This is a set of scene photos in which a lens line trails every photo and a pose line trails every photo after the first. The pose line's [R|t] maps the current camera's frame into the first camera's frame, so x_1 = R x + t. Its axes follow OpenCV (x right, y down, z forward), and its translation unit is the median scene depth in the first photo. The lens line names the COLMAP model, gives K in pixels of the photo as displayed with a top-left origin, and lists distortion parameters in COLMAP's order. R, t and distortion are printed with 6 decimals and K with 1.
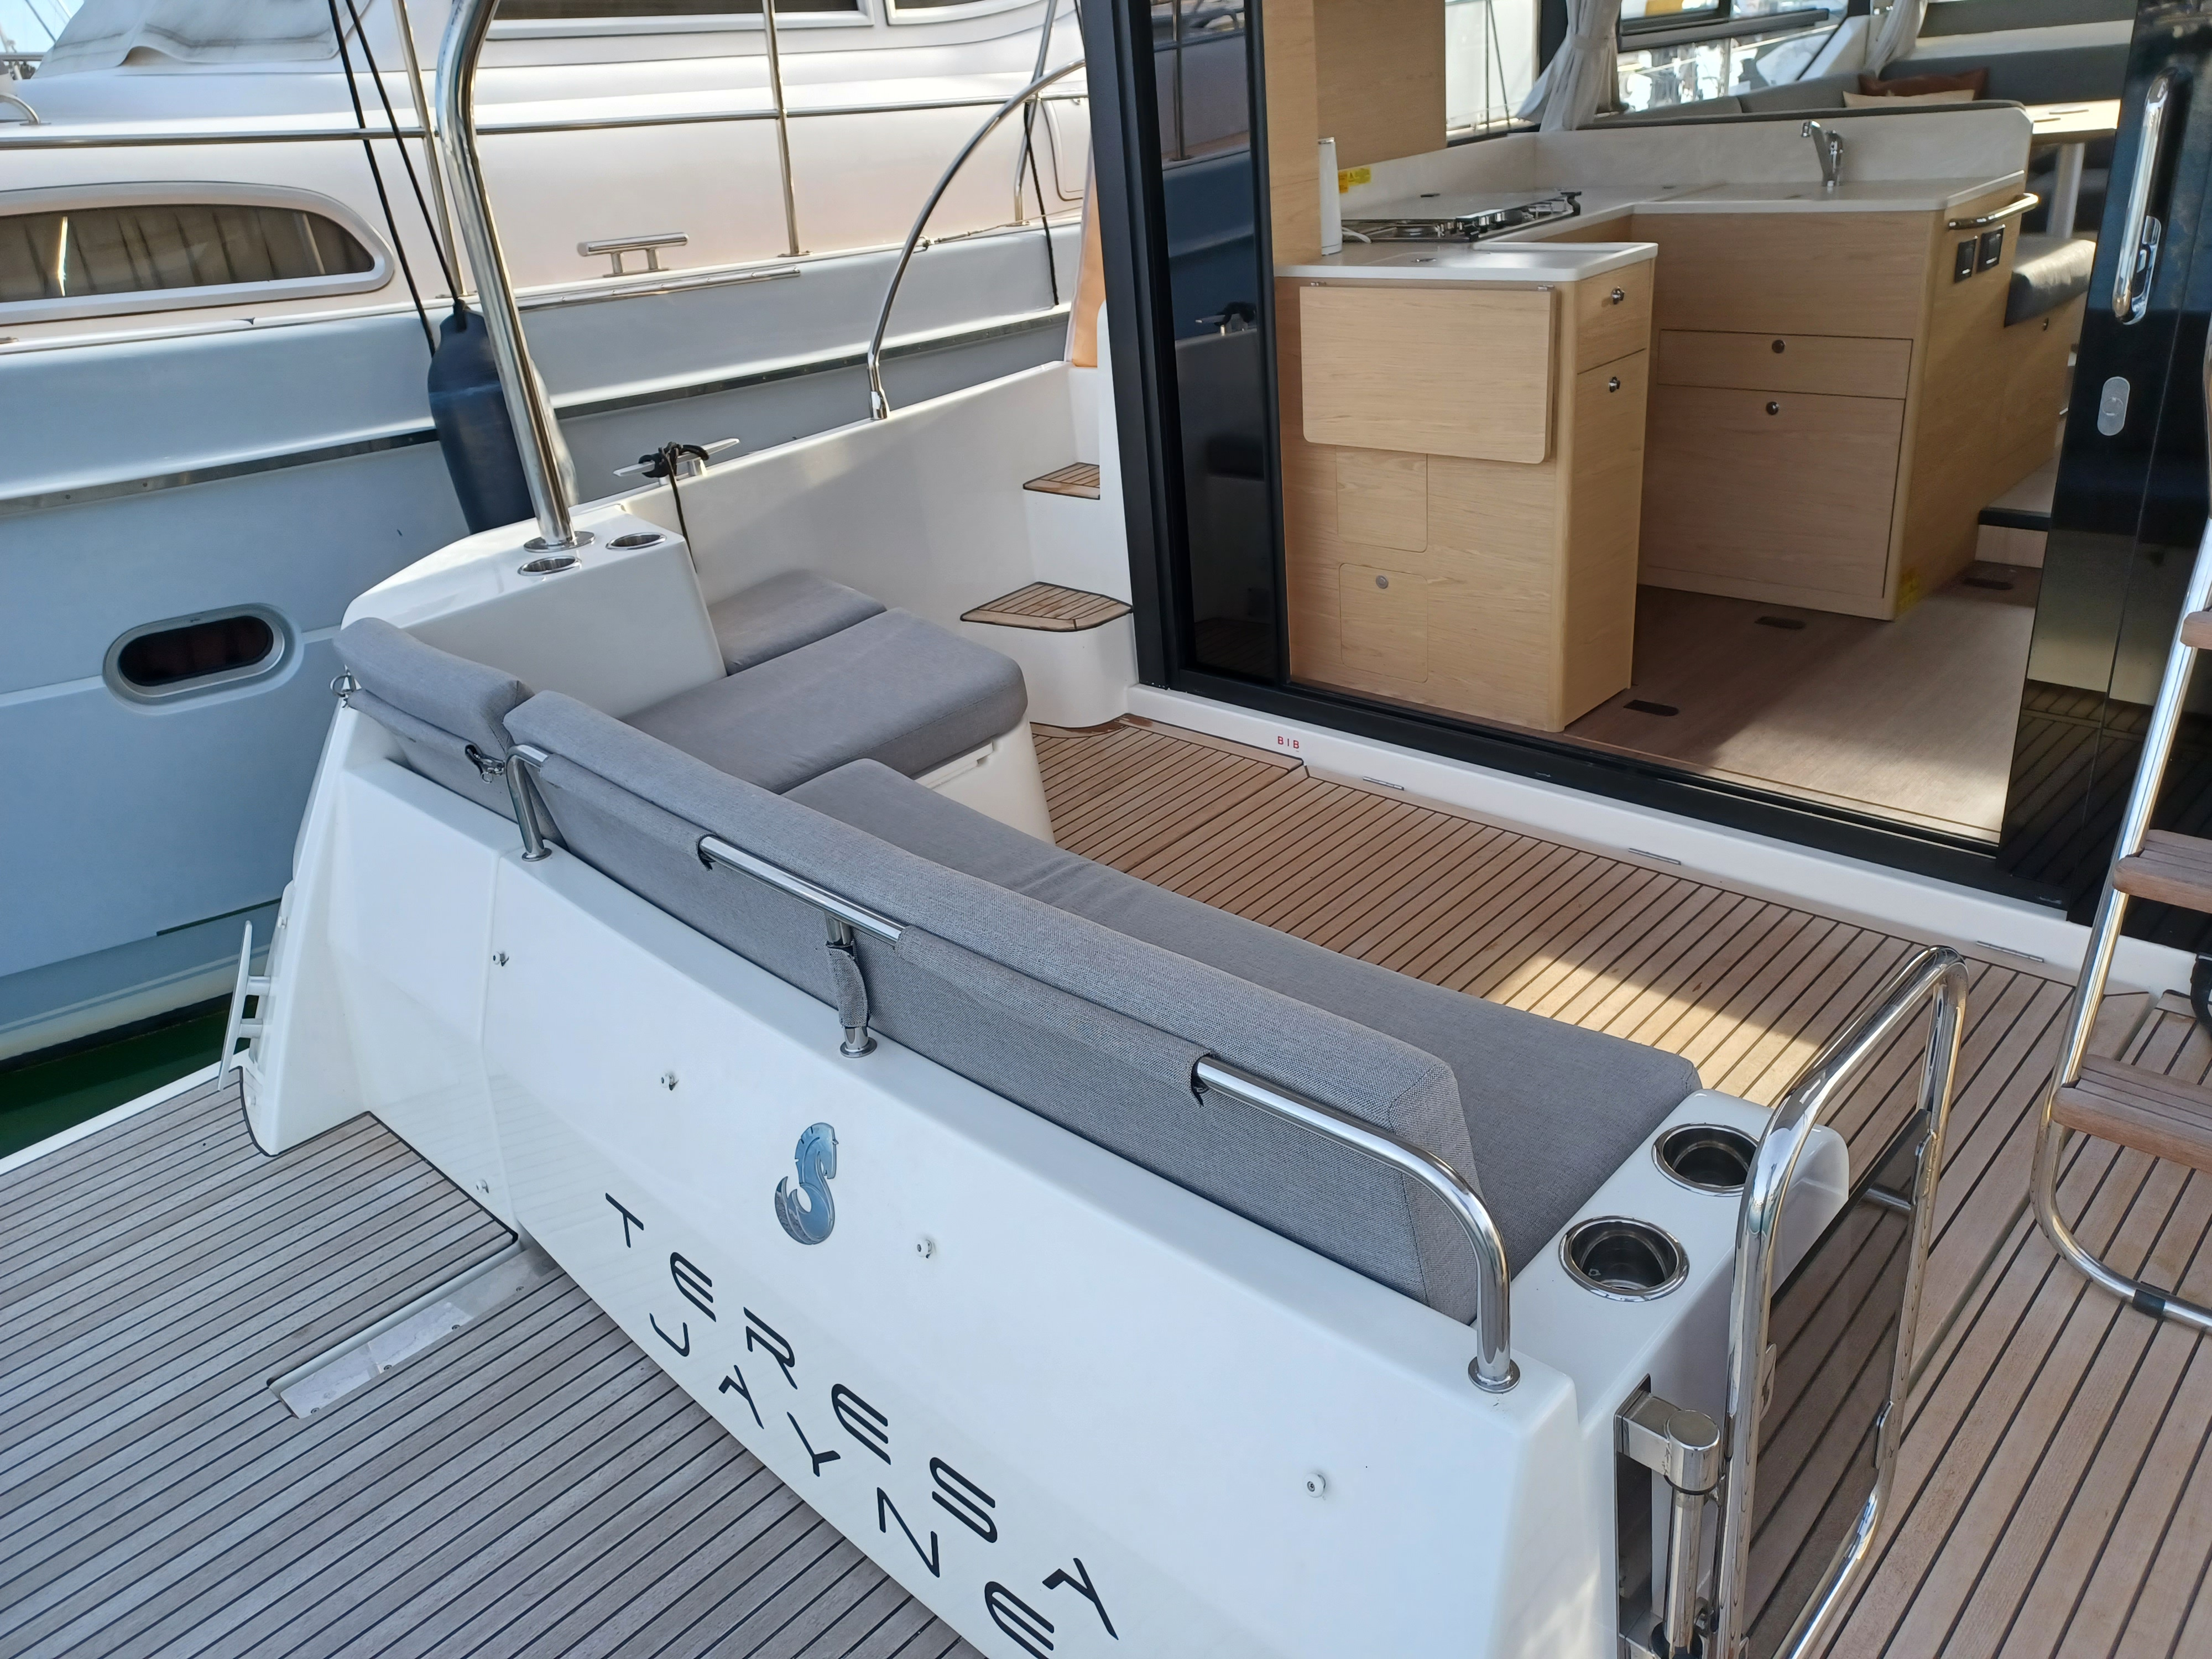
lens RADIAL K [[1607.9, 0, 1108.4], [0, 1607.9, 808.7], [0, 0, 1]] dist [0.010667, 0.002426]
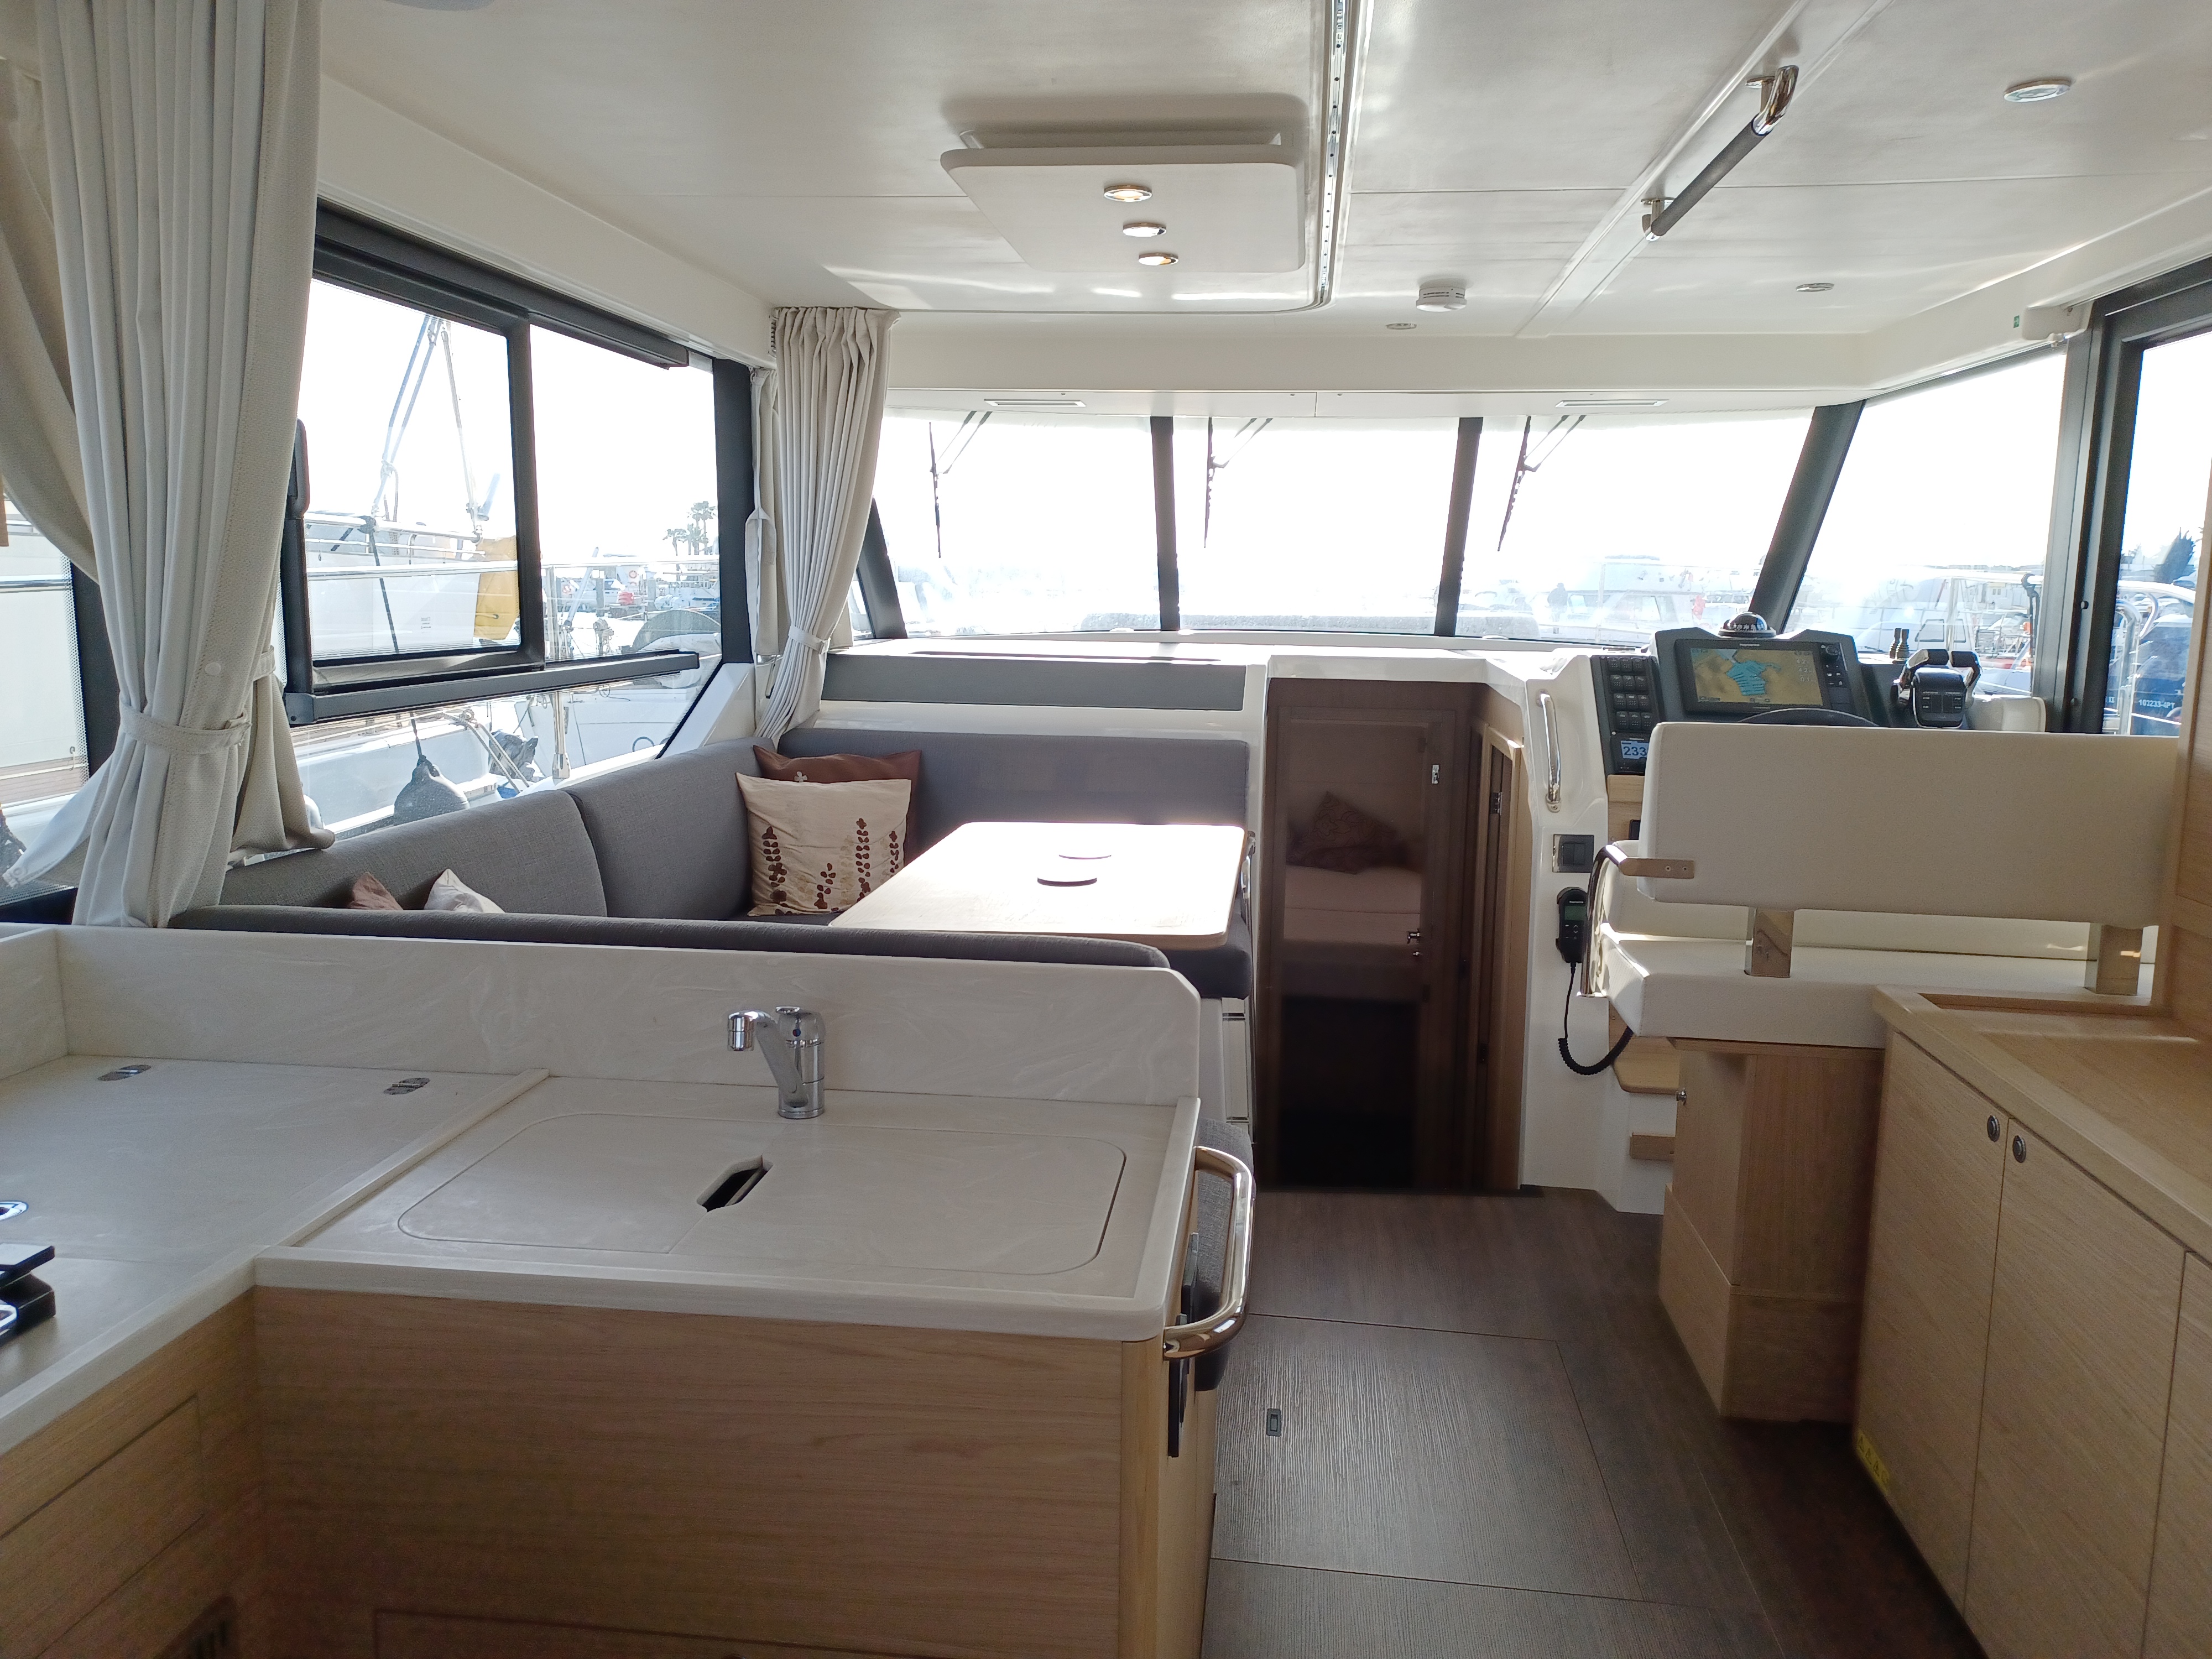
lens RADIAL K [[1597.6, 0, 1106.0], [0, 1597.6, 829.5], [0, 0, 1]] dist [0.070629, -0.078382]
pose [[0.793492, 0.007050, 0.608540, 0.236172], [0.178834, 0.953085, -0.244228, -0.311480], [-0.581712, 0.302621, 0.755005, 0.566447]]
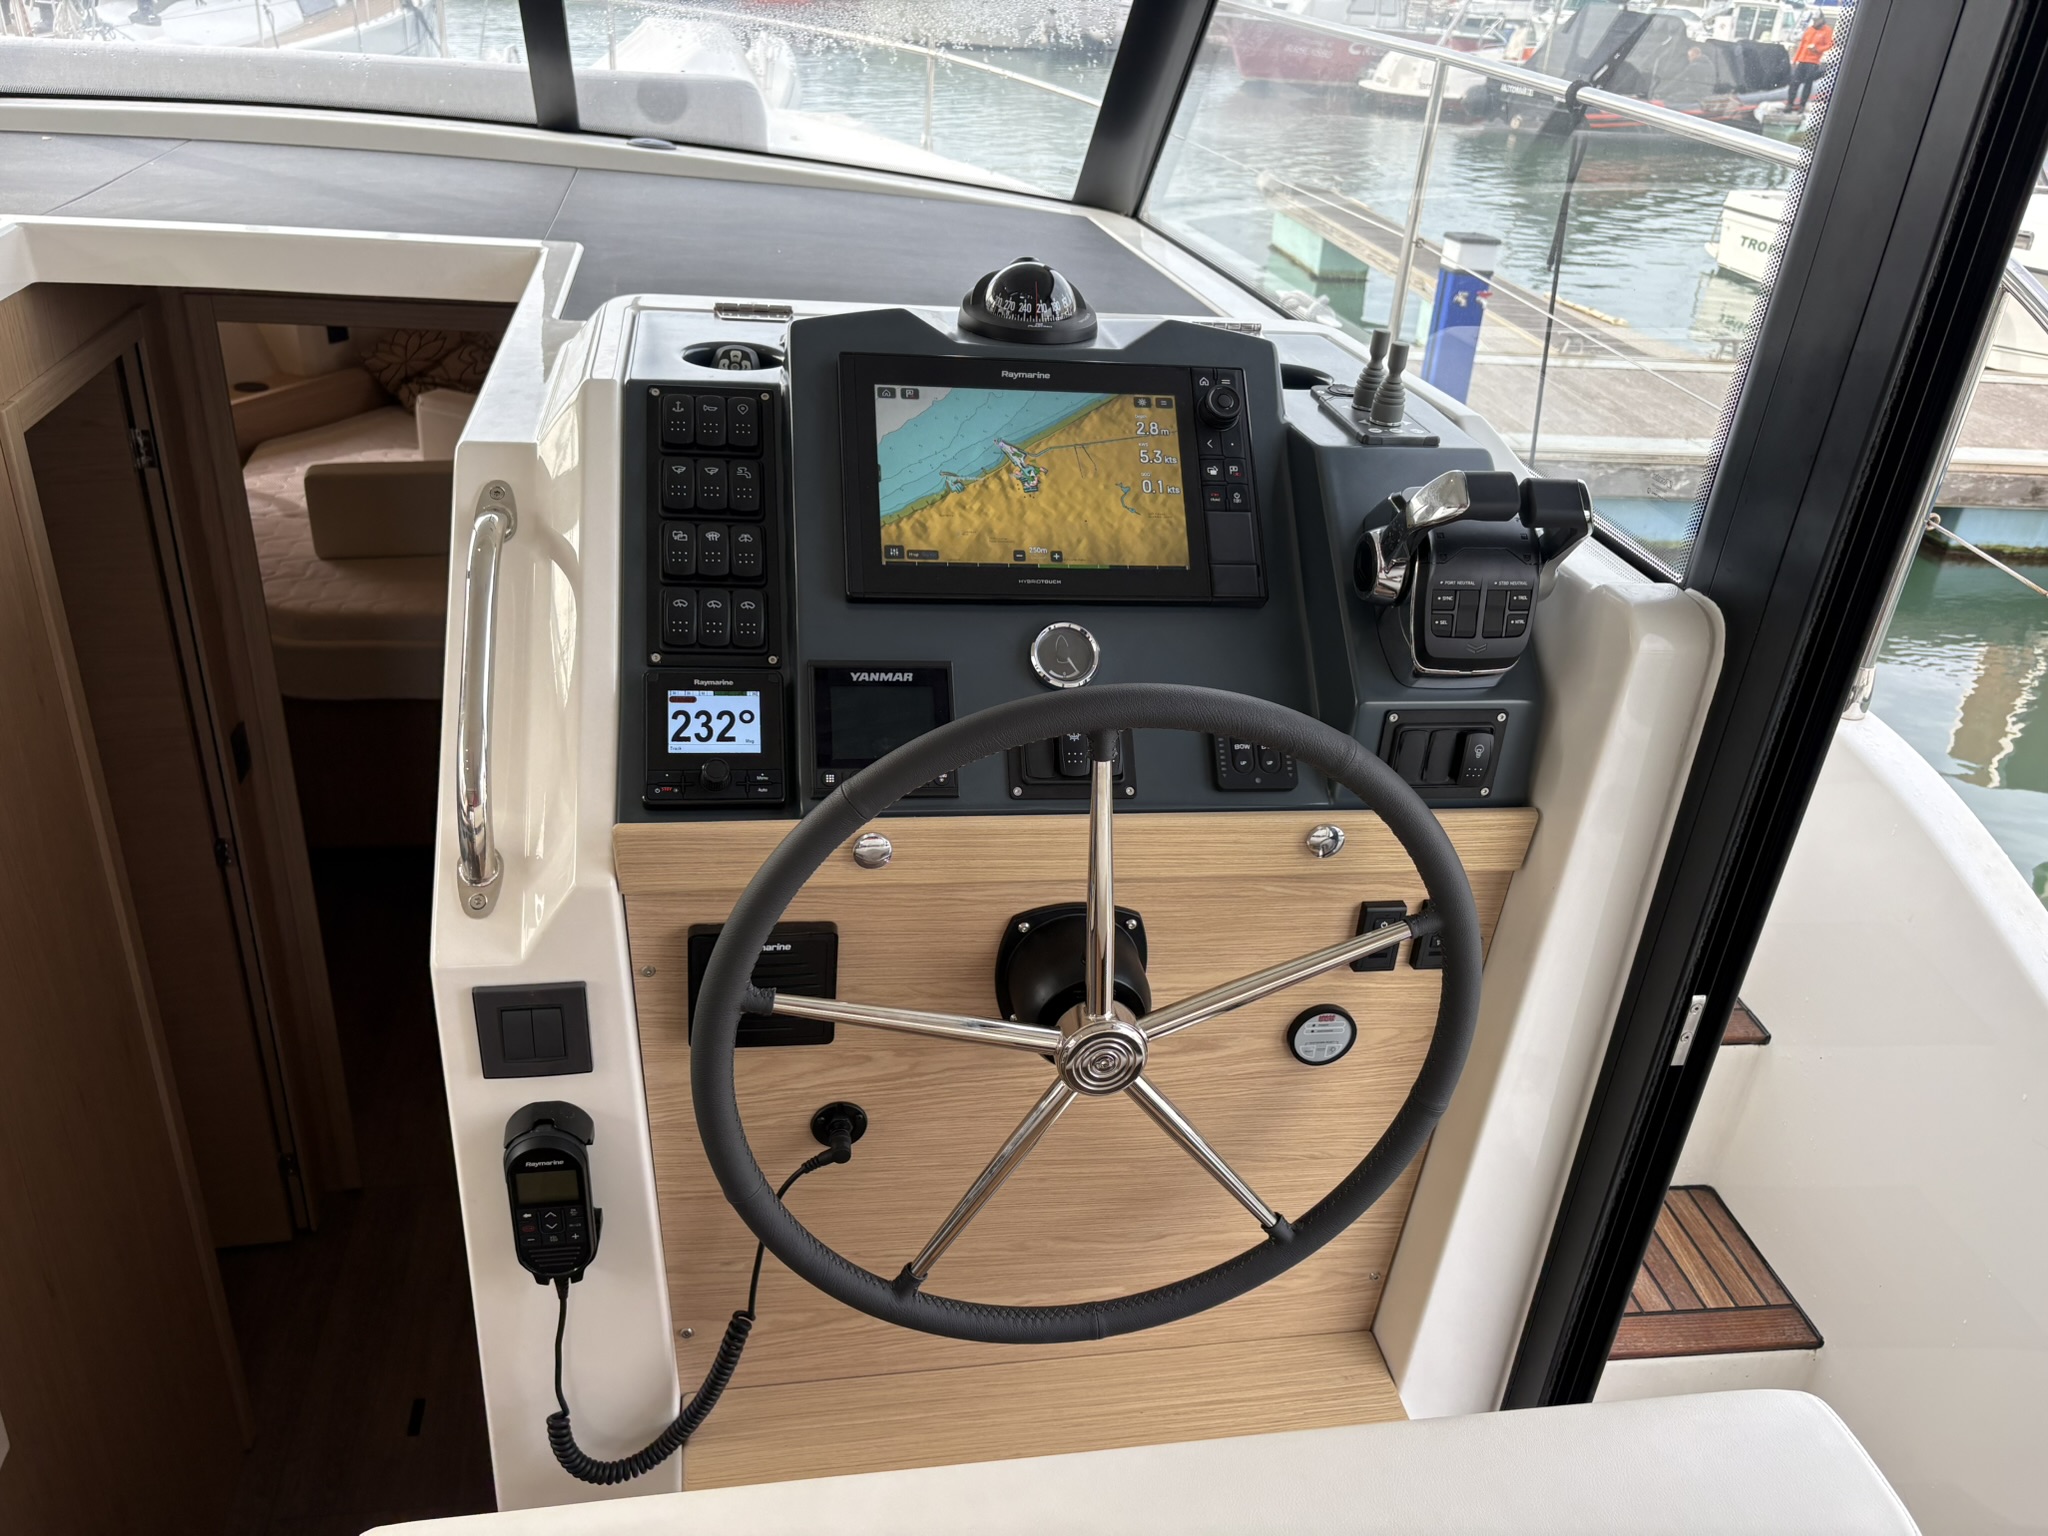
lens RADIAL K [[1543.3, 0, 1024.0], [0, 1543.3, 768.0], [0, 0, 1]] dist [0.029971, -0.007905]
pose [[0.580067, -0.267232, 0.769487, 0.752618], [0.228776, 0.960080, 0.160963, -0.519917], [-0.781783, 0.082671, 0.618046, 0.793392]]
